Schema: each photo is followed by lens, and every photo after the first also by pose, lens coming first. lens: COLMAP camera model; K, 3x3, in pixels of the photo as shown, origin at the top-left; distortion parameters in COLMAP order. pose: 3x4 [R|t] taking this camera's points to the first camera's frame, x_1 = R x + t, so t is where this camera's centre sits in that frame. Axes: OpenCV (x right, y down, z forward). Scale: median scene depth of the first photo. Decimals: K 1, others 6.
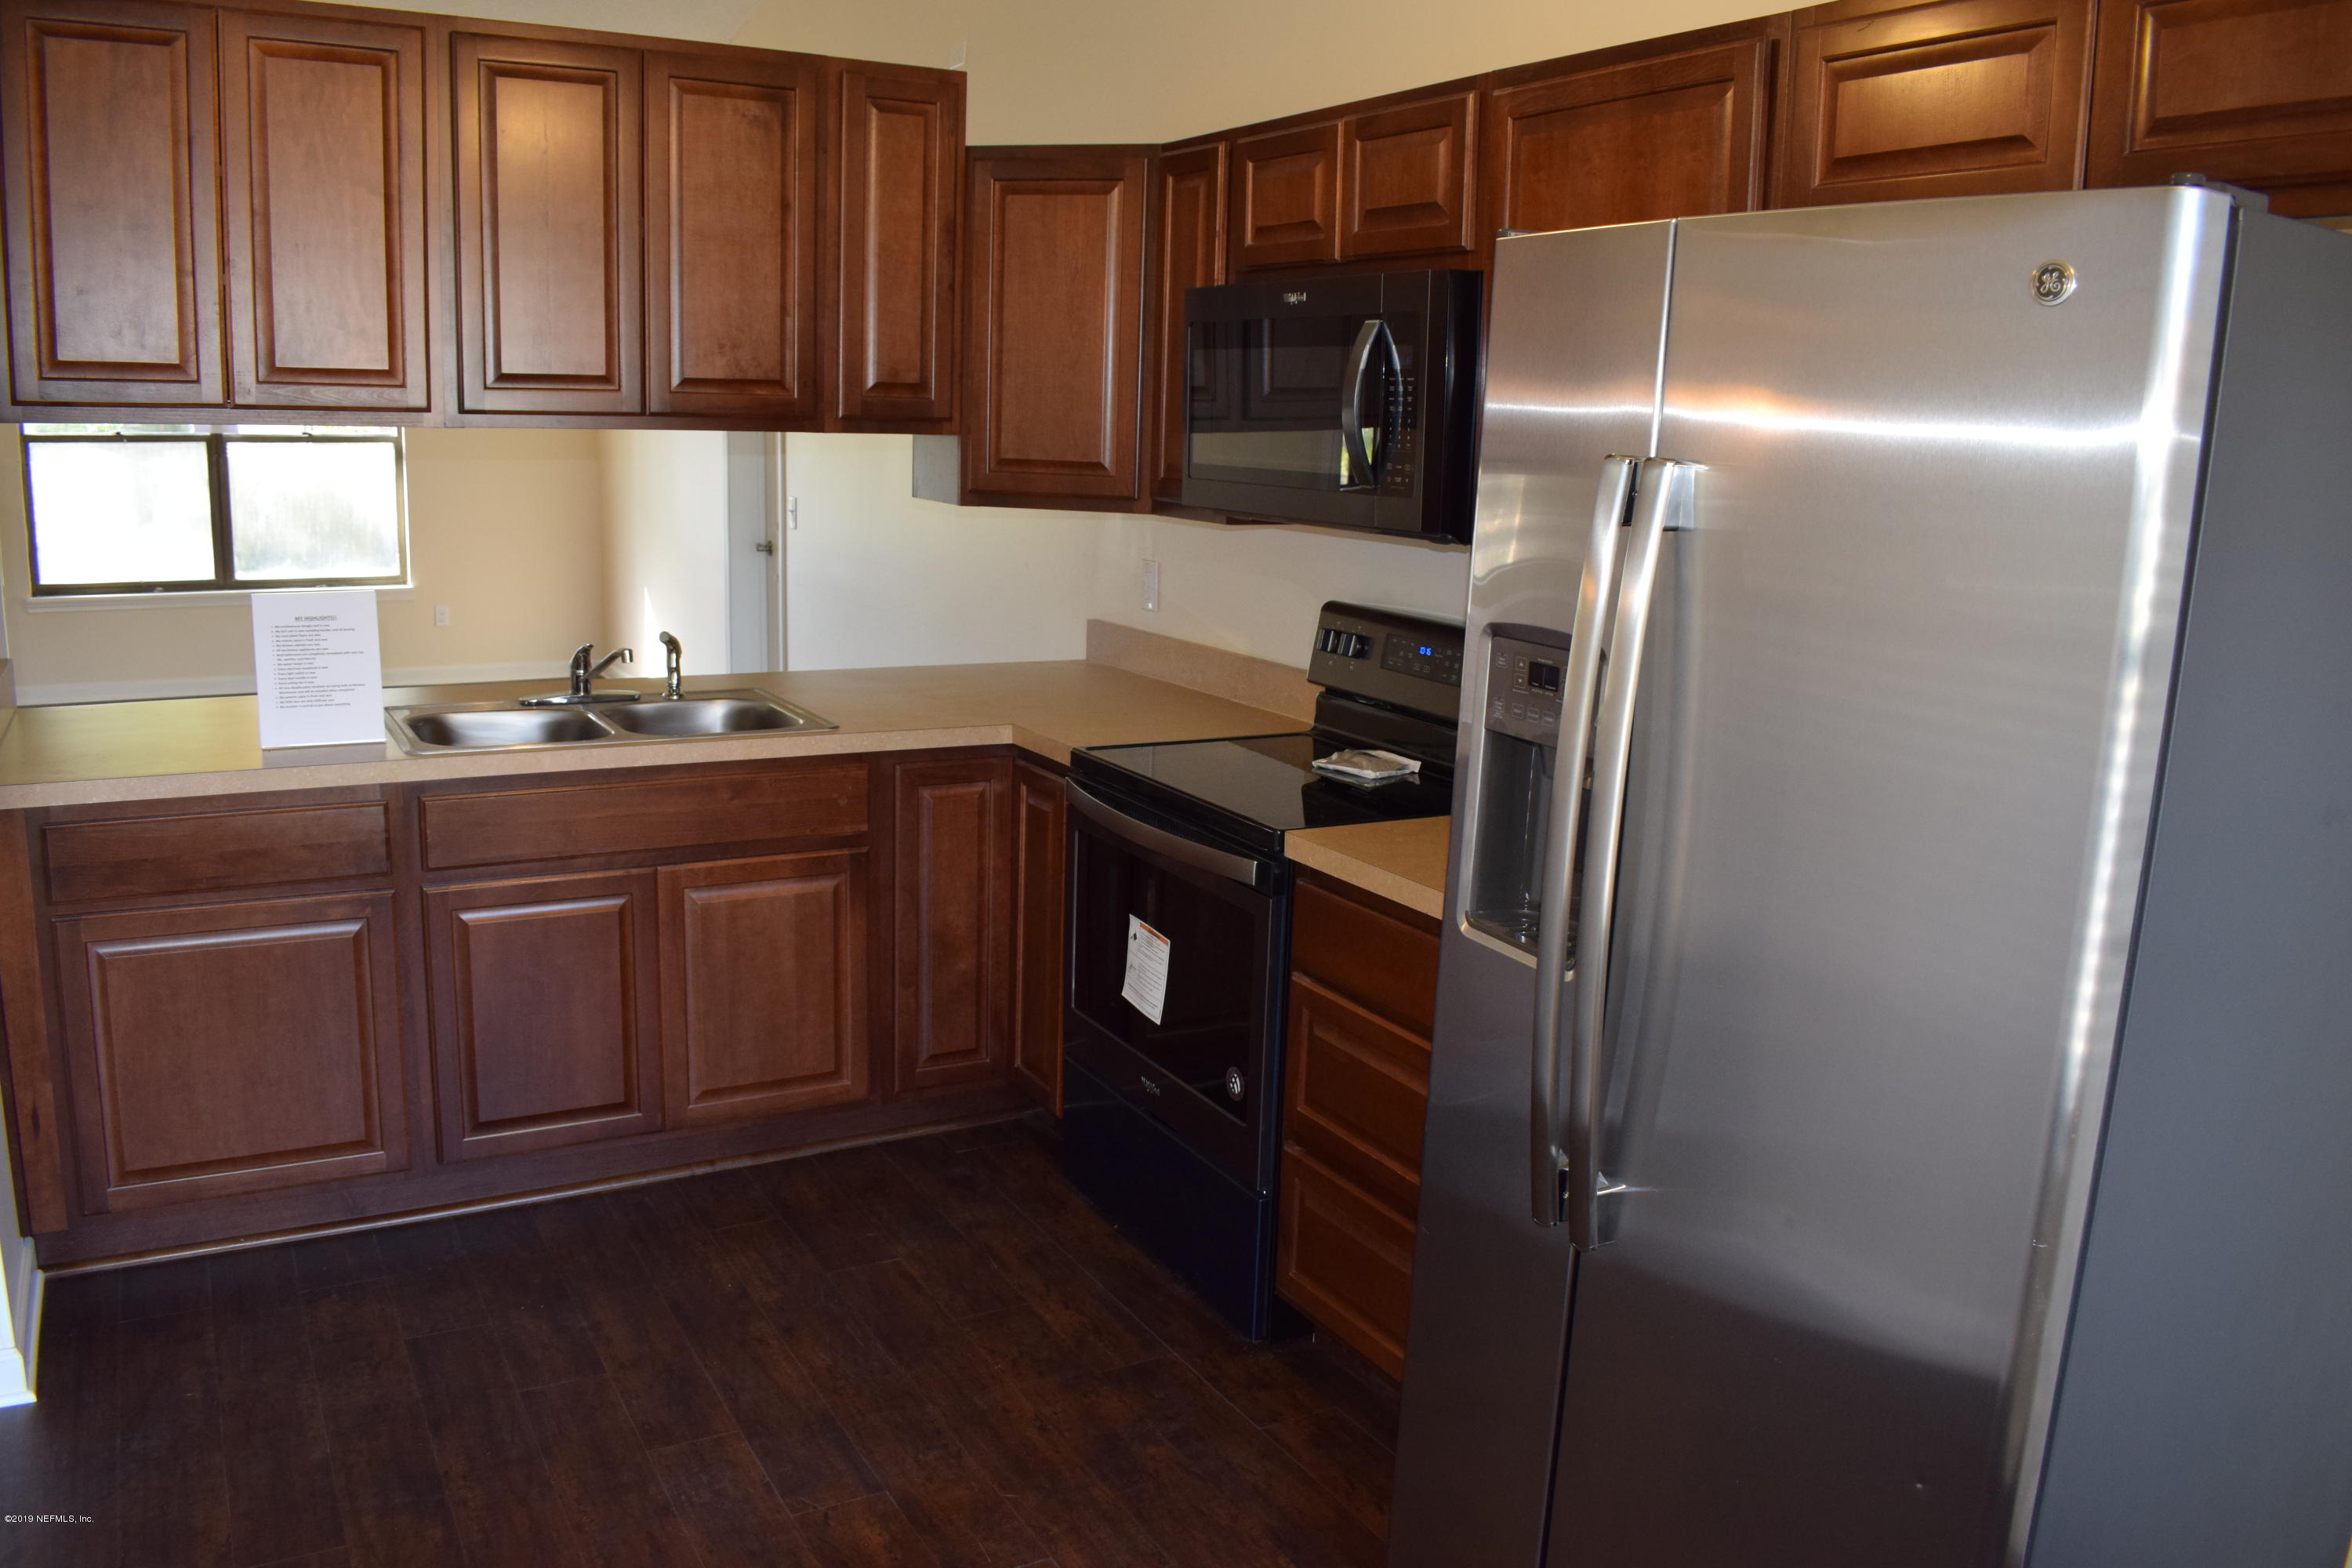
lens RADIAL K [[1862.7, 0, 1176.1], [0, 1862.7, 737.1], [0, 0, 1]] dist [-0.048853, 0.002948]
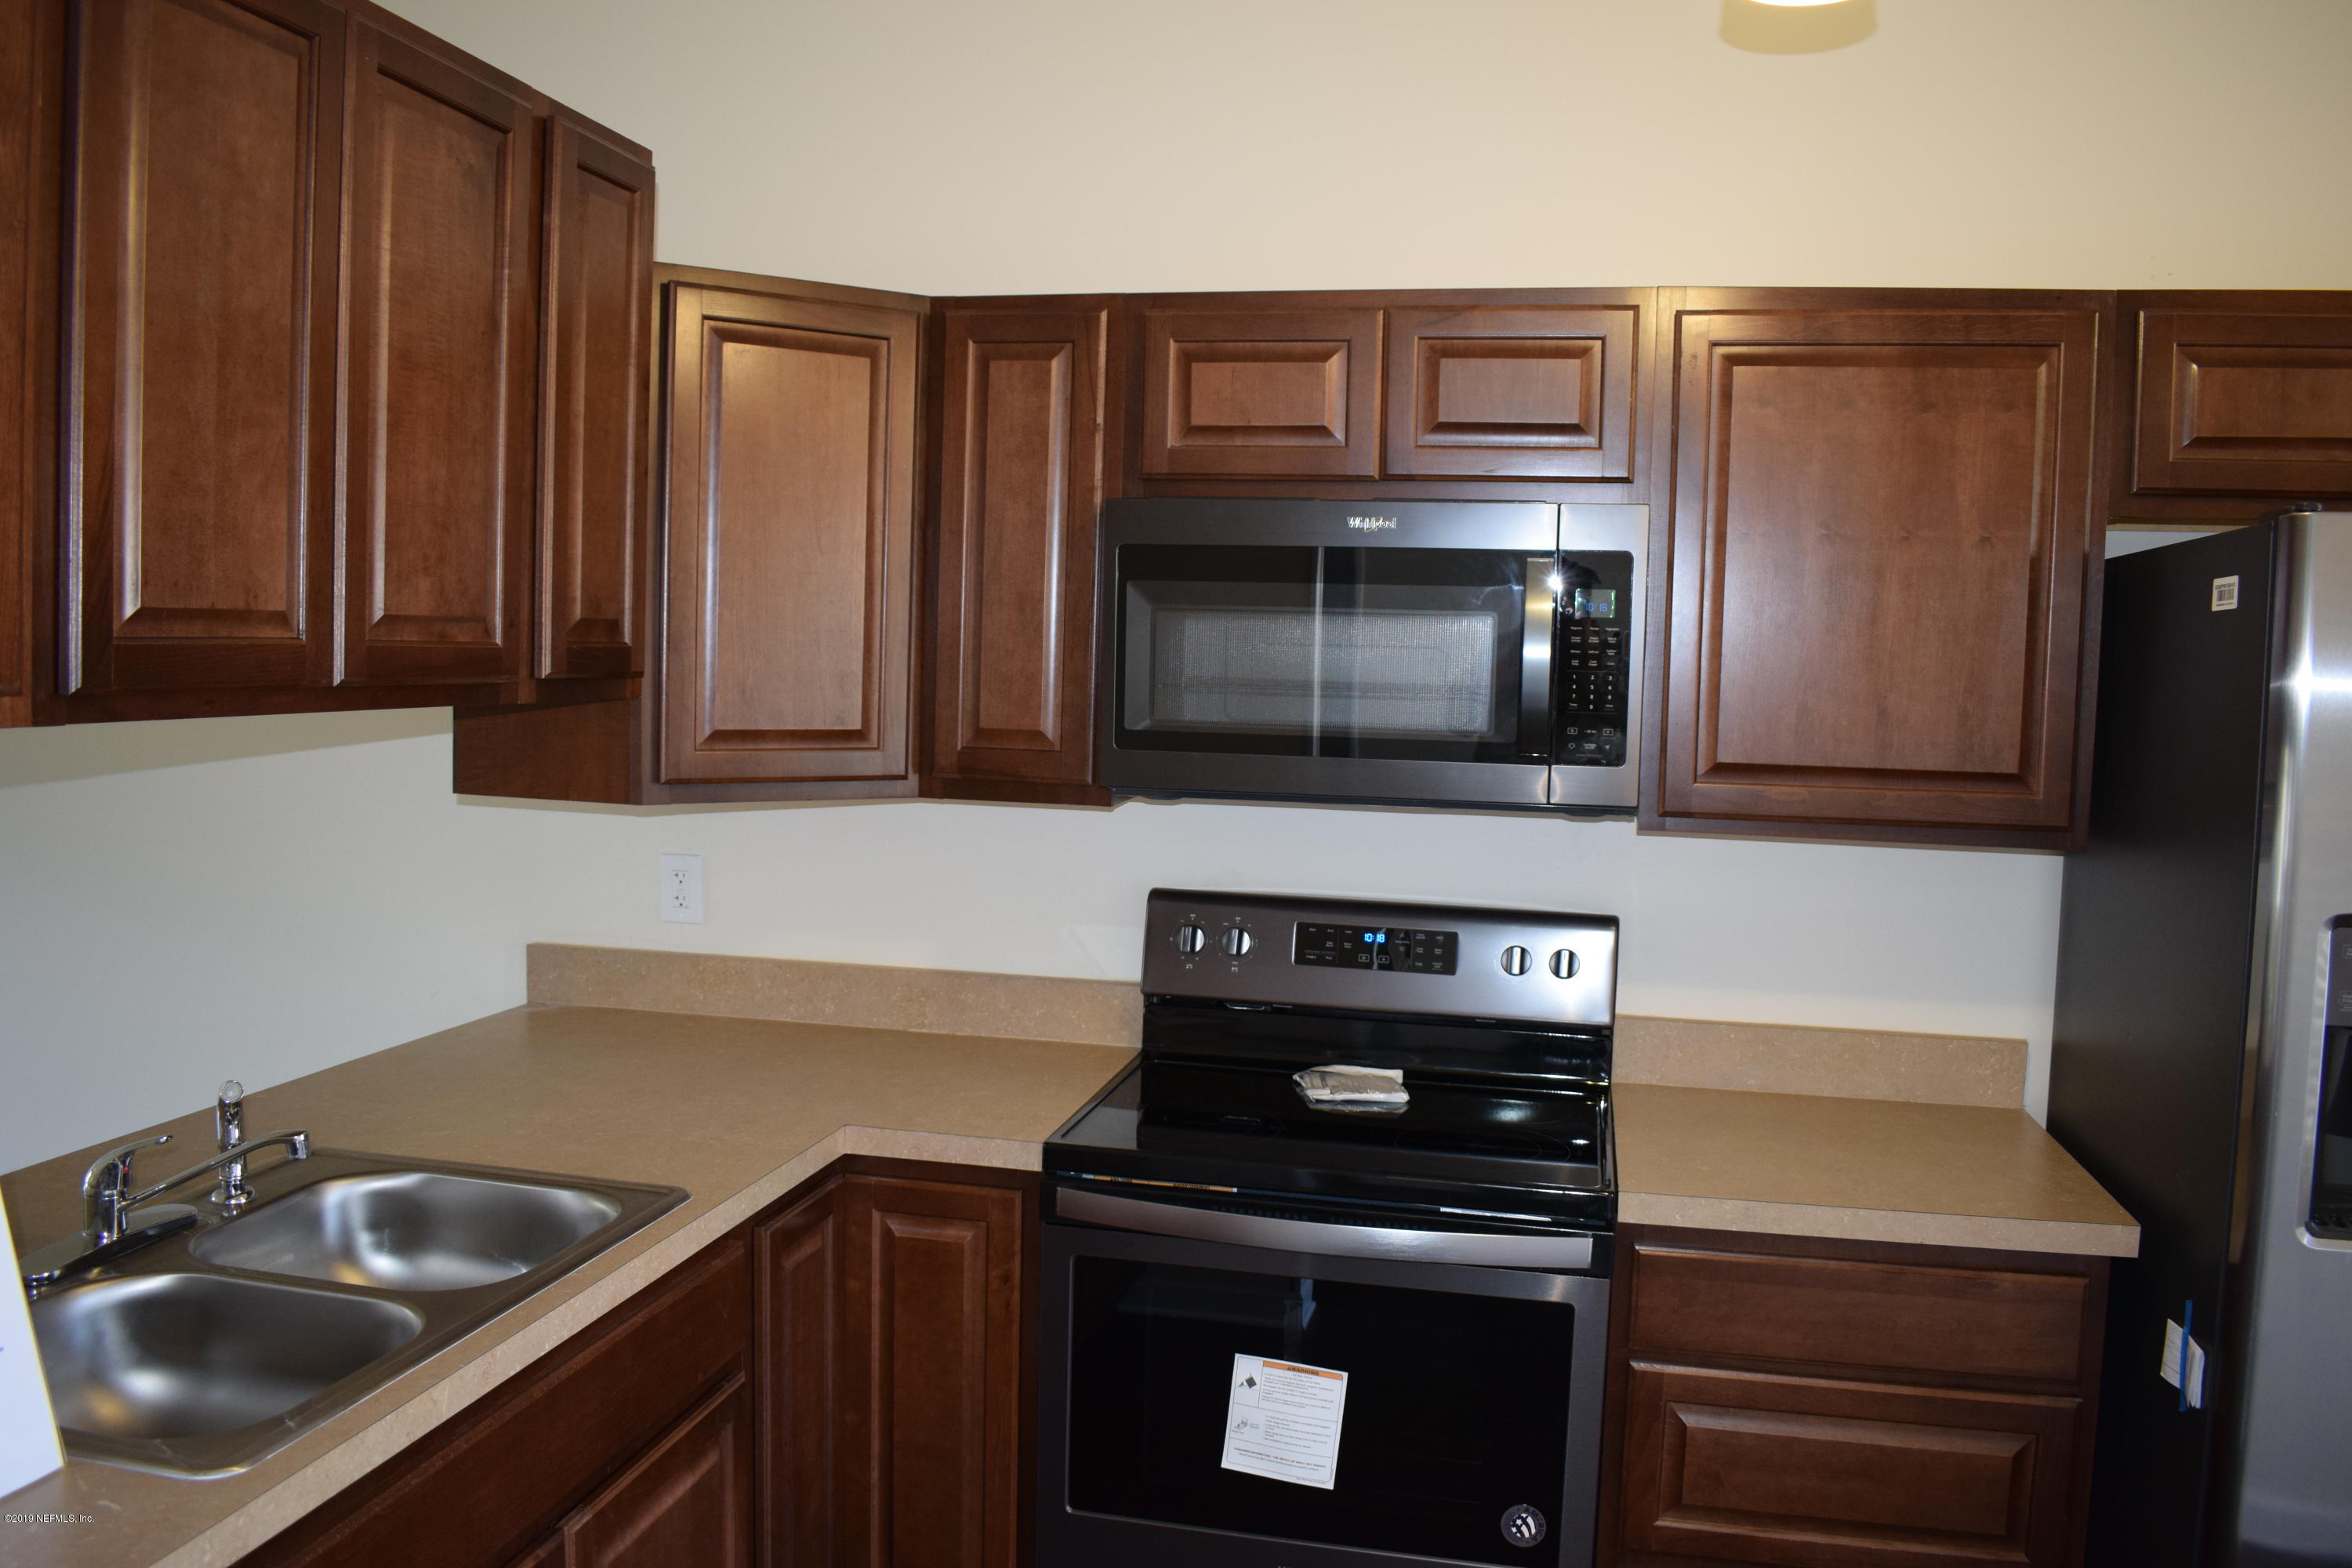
lens RADIAL K [[1840.1, 0, 1176.0], [0, 1840.1, 784.0], [0, 0, 1]] dist [-0.077756, 0.001166]
pose [[0.655965, -0.070746, 0.751468, -0.520624], [0.126160, 0.991869, -0.016748, -0.108148], [-0.744173, 0.105791, 0.659556, 0.489133]]
